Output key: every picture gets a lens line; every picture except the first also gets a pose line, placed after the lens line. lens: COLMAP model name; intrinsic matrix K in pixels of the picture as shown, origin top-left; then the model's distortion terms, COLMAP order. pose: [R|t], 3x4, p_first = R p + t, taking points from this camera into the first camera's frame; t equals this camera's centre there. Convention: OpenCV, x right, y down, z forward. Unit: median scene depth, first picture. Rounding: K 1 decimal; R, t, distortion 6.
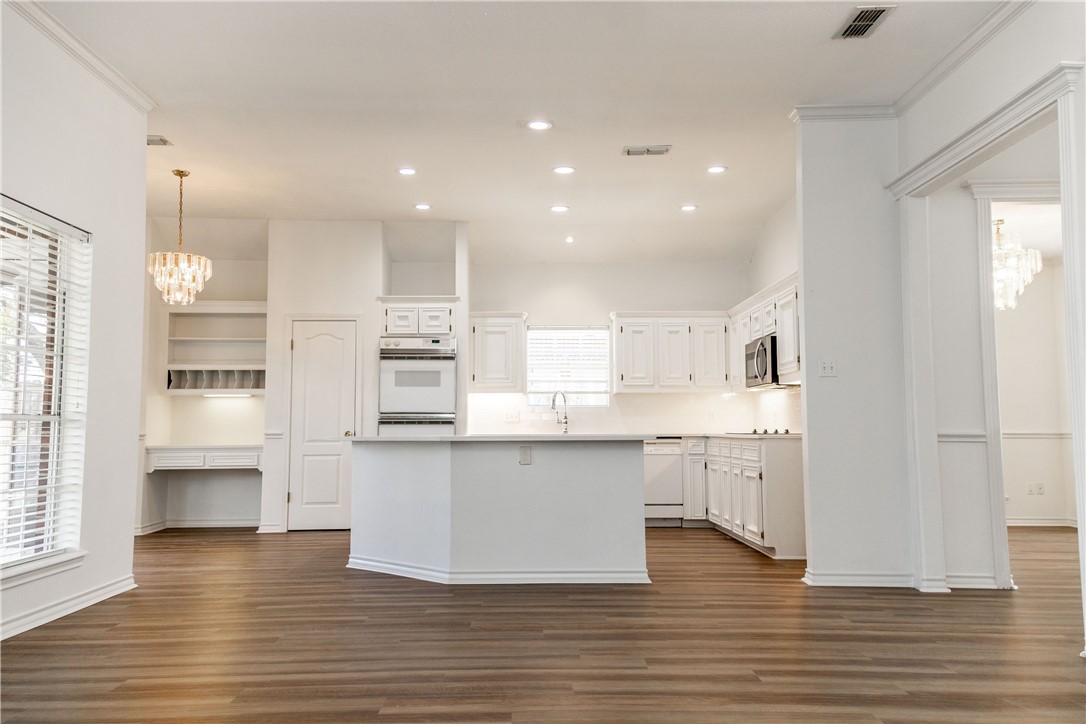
lens RADIAL K [[870.1, 0, 520.7], [0, 870.1, 362.5], [0, 0, 1]] dist [0.161901, -0.010037]
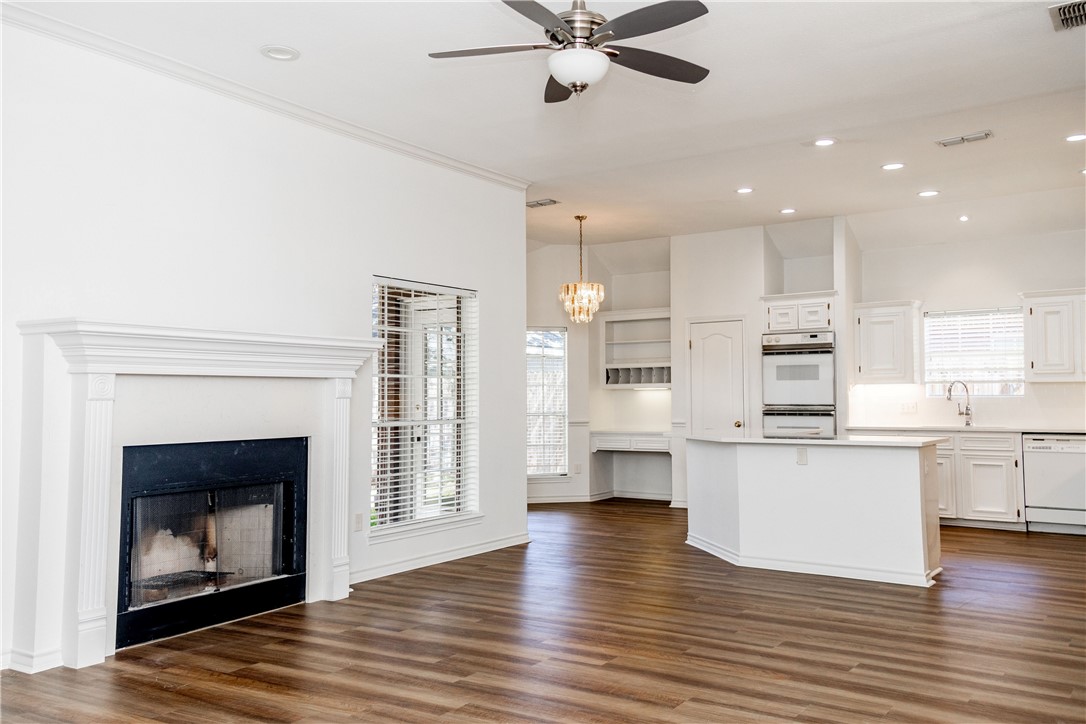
lens RADIAL K [[870.1, 0, 547.8], [0, 870.1, 364.0], [0, 0, 1]] dist [0.161901, -0.010037]
pose [[0.841872, -0.033273, -0.538651, 0.199506], [0.052093, 0.998447, 0.019743, -0.028095], [0.537157, -0.044681, 0.842298, -0.056806]]
